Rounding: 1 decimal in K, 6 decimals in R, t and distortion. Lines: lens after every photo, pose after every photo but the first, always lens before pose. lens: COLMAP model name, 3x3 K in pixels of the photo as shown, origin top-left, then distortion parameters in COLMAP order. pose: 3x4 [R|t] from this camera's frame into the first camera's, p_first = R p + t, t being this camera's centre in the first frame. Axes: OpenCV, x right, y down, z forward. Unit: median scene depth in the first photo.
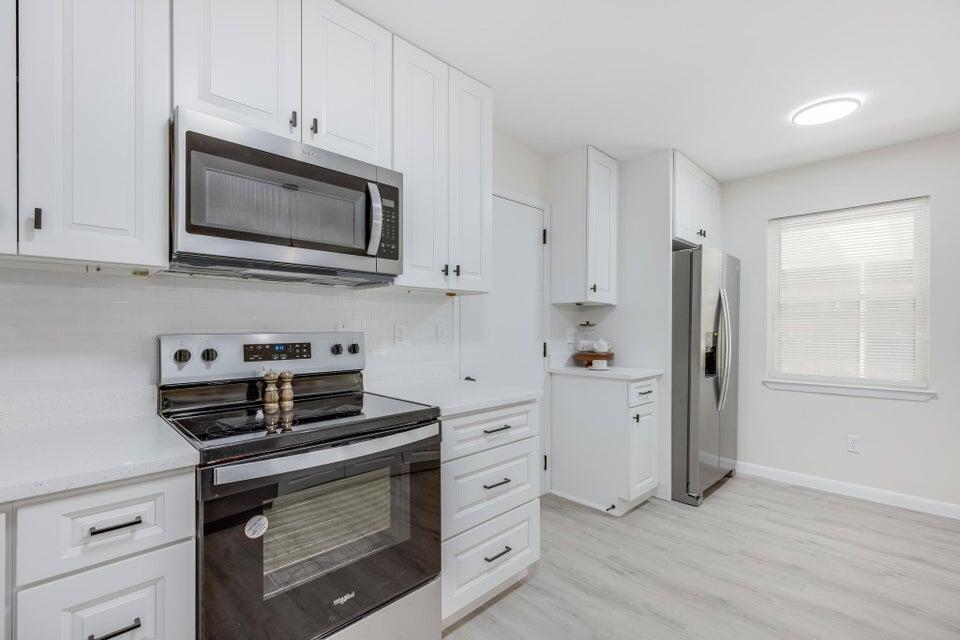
lens RADIAL K [[426.6, 0, 498.4], [0, 426.6, 333.3], [0, 0, 1]] dist [-0.000137, 0.000104]
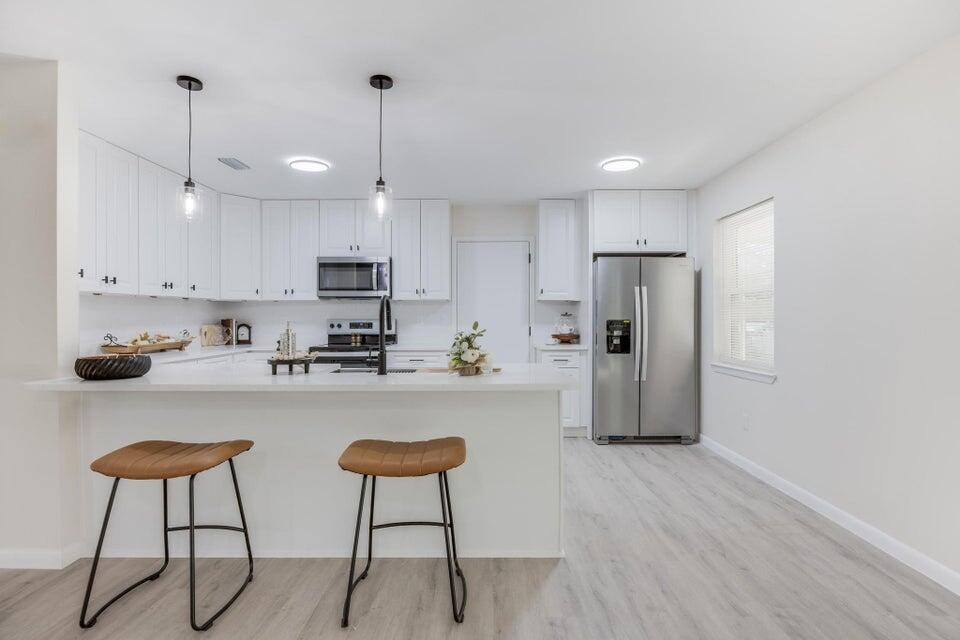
lens RADIAL K [[464.4, 0, 480.0], [0, 464.4, 320.0], [0, 0, 1]] dist [-0.001275, -0.000196]
pose [[0.713997, 0.002527, -0.700144, 1.334614], [-0.008951, 0.999945, -0.005519, 0.010325], [0.700092, 0.010208, 0.713980, -0.382341]]
